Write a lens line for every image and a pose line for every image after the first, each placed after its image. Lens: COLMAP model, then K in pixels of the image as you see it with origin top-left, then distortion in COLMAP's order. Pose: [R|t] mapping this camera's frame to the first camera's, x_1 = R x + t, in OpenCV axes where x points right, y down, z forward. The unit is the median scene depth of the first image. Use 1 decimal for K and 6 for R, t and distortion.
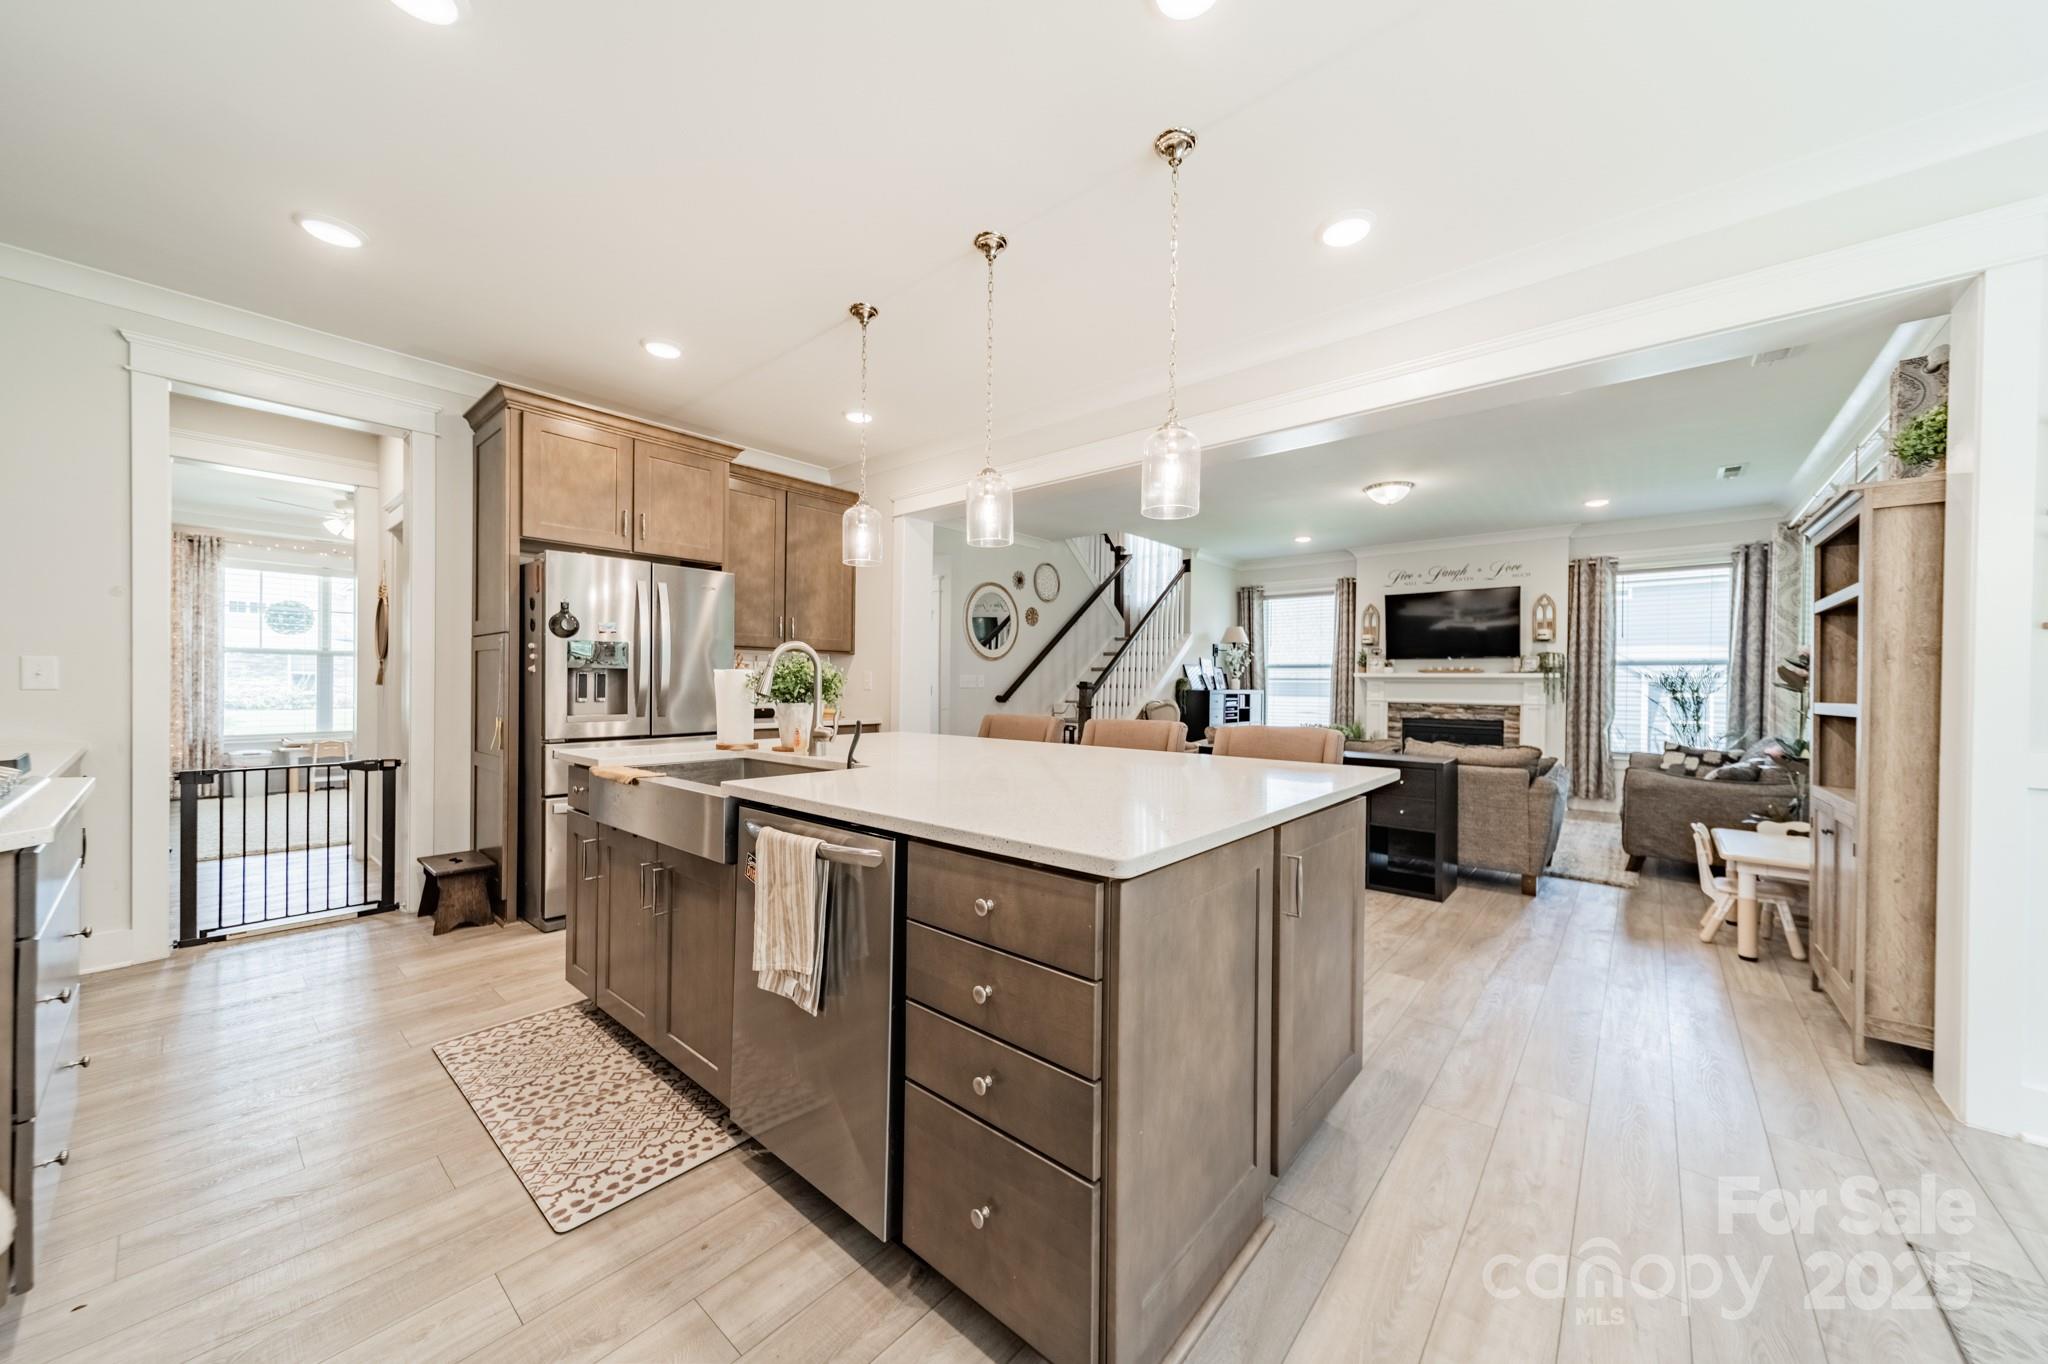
lens RADIAL K [[717.6, 0, 1033.4], [0, 717.6, 690.3], [0, 0, 1]] dist [0.007740, 0.000044]
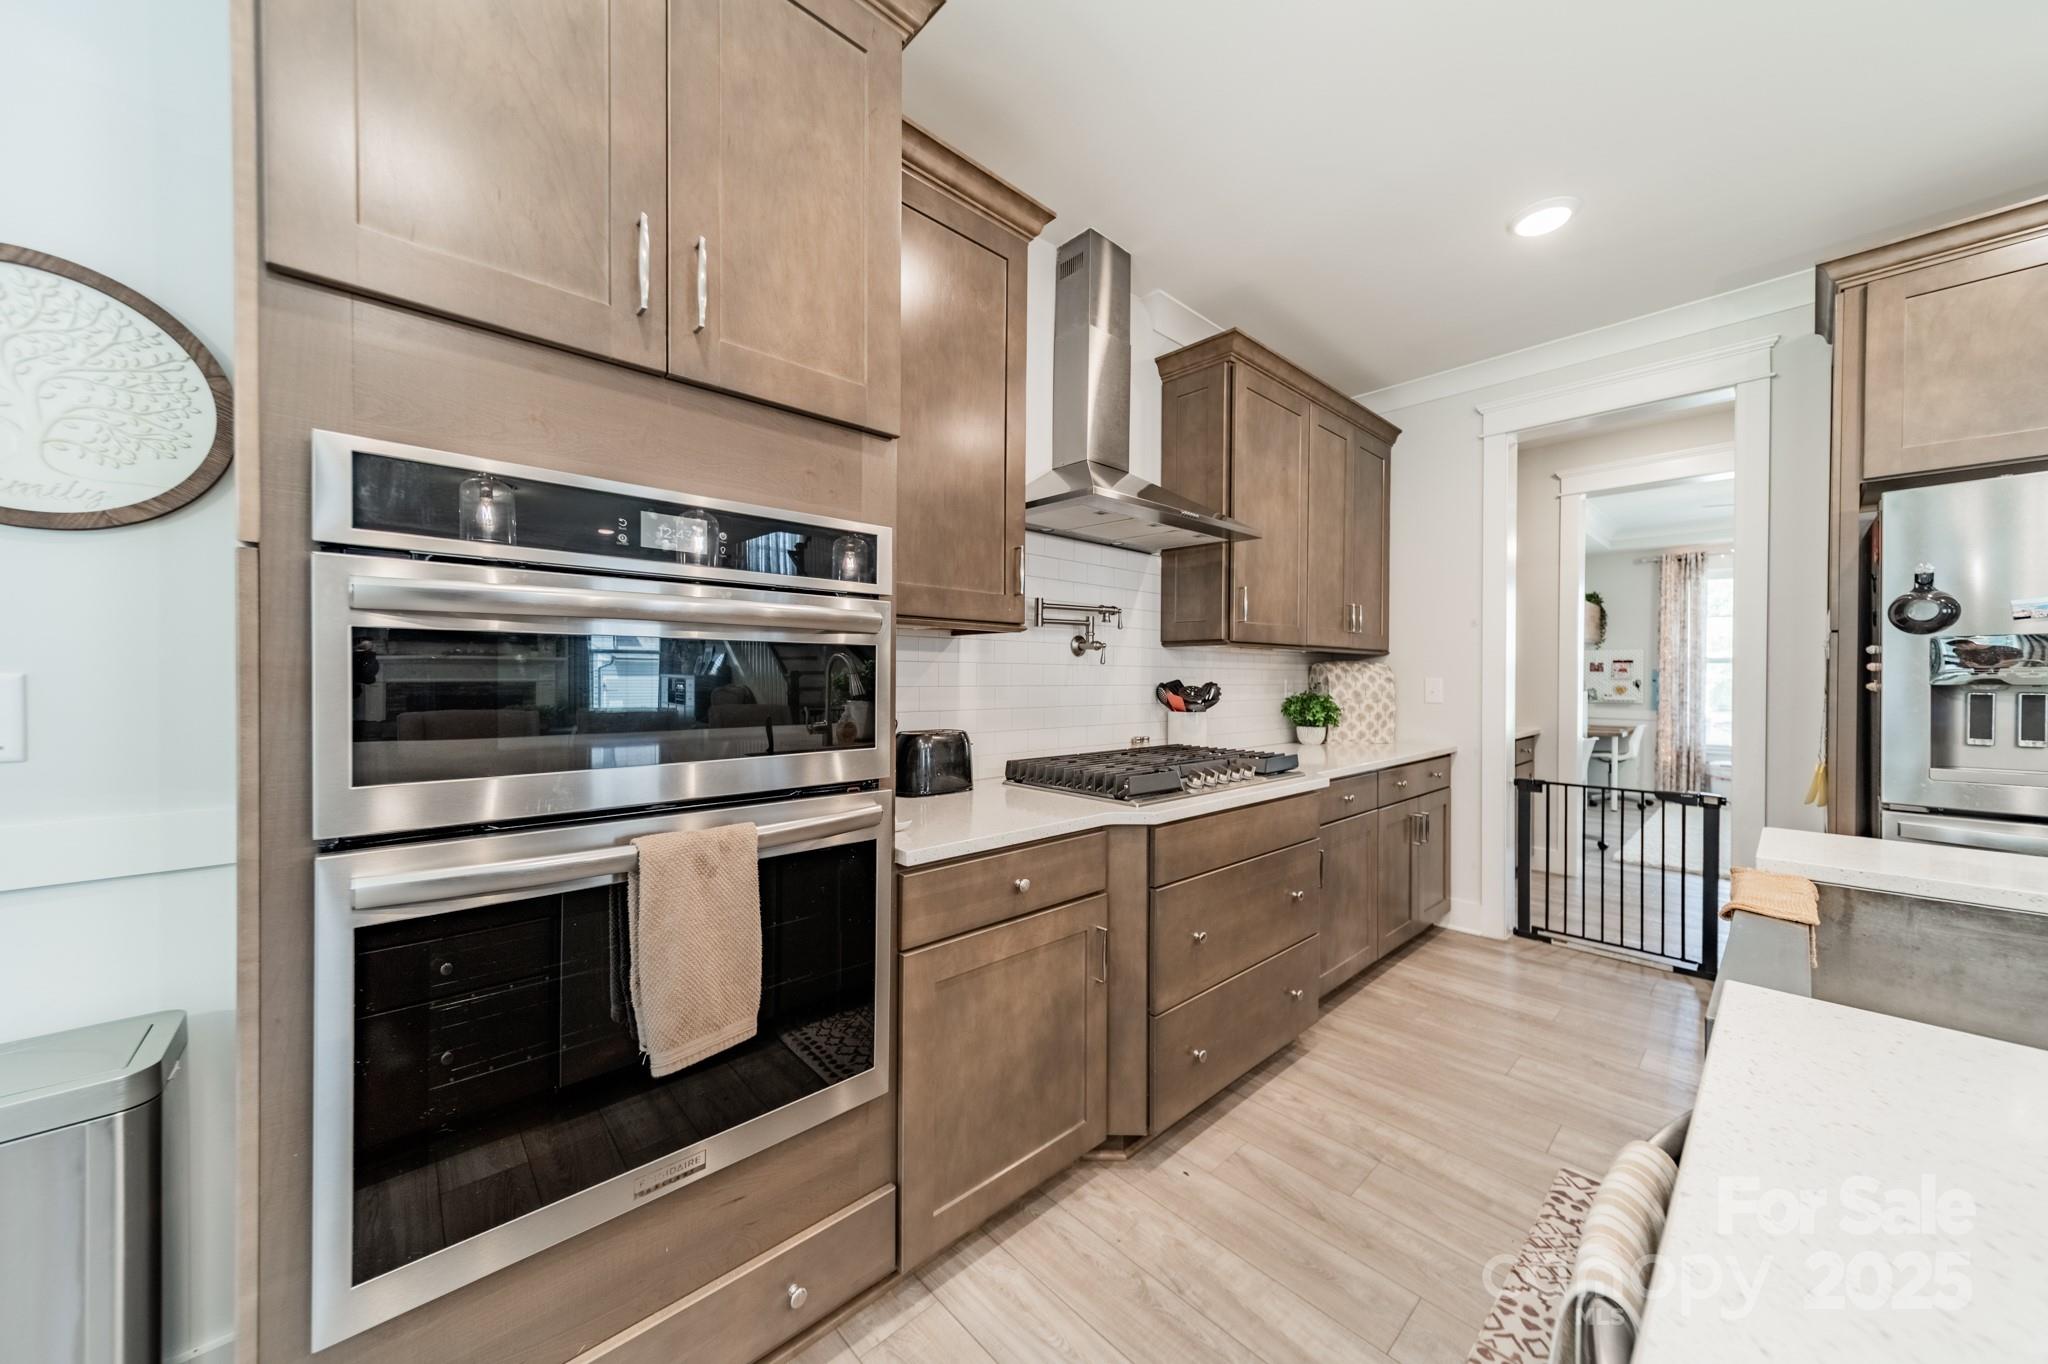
lens RADIAL K [[717.6, 0, 1019.3], [0, 717.6, 683.4], [0, 0, 1]] dist [0.007740, 0.000044]
pose [[-0.120352, -0.001752, -0.992730, 0.009928], [-0.013725, 0.999906, -0.000101, -0.010275], [0.992636, 0.013613, -0.120364, 0.156268]]
